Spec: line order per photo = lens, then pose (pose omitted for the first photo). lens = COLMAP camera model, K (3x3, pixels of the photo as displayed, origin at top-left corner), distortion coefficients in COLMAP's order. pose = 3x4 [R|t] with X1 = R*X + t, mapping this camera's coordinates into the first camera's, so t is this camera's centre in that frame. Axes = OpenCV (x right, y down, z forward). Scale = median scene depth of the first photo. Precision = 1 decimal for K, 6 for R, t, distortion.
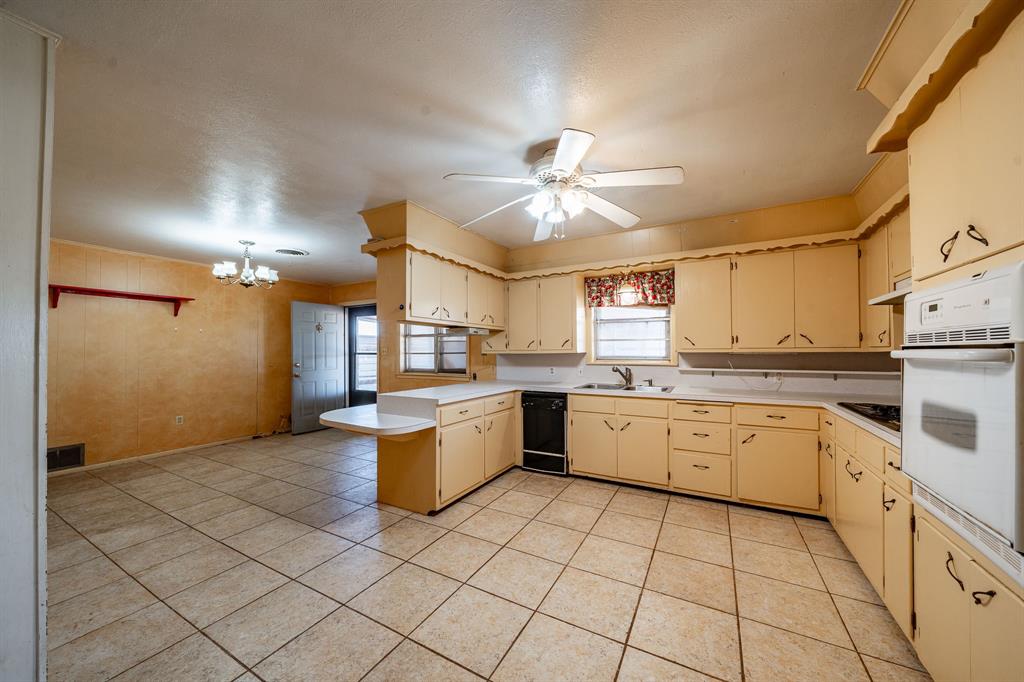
lens RADIAL K [[355.8, 0, 525.8], [0, 355.8, 348.7], [0, 0, 1]] dist [-0.007159, -0.000404]
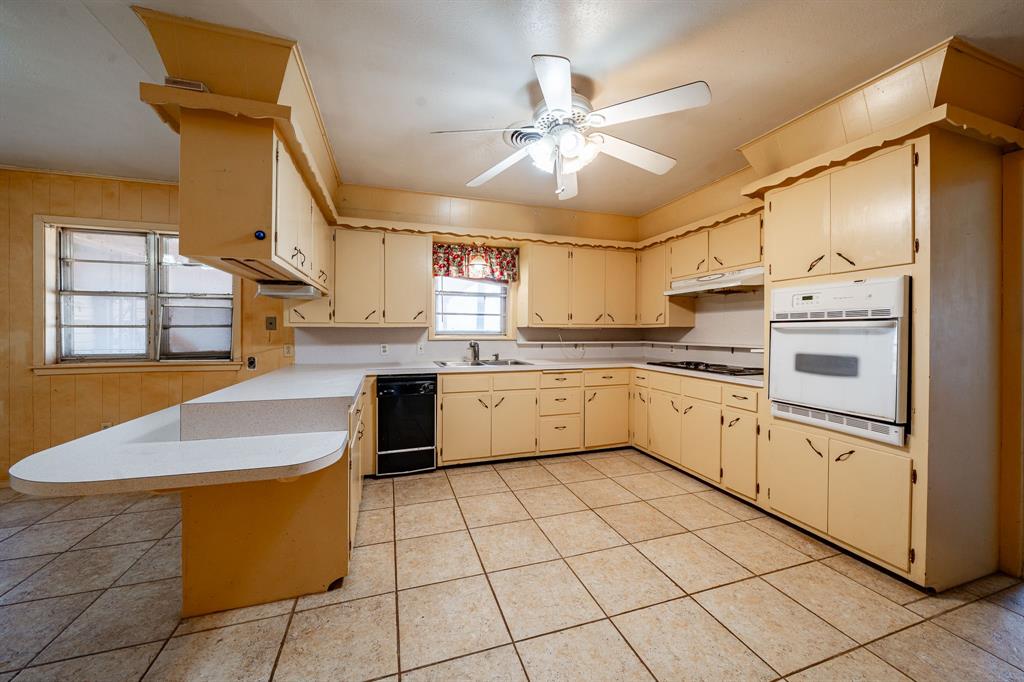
lens RADIAL K [[355.8, 0, 505.8], [0, 355.8, 333.5], [0, 0, 1]] dist [-0.007159, -0.000404]
pose [[0.704167, -0.000473, 0.710034, -0.375843], [-0.010806, 0.999877, 0.011383, 0.017914], [-0.709952, -0.015688, 0.704076, 0.284028]]
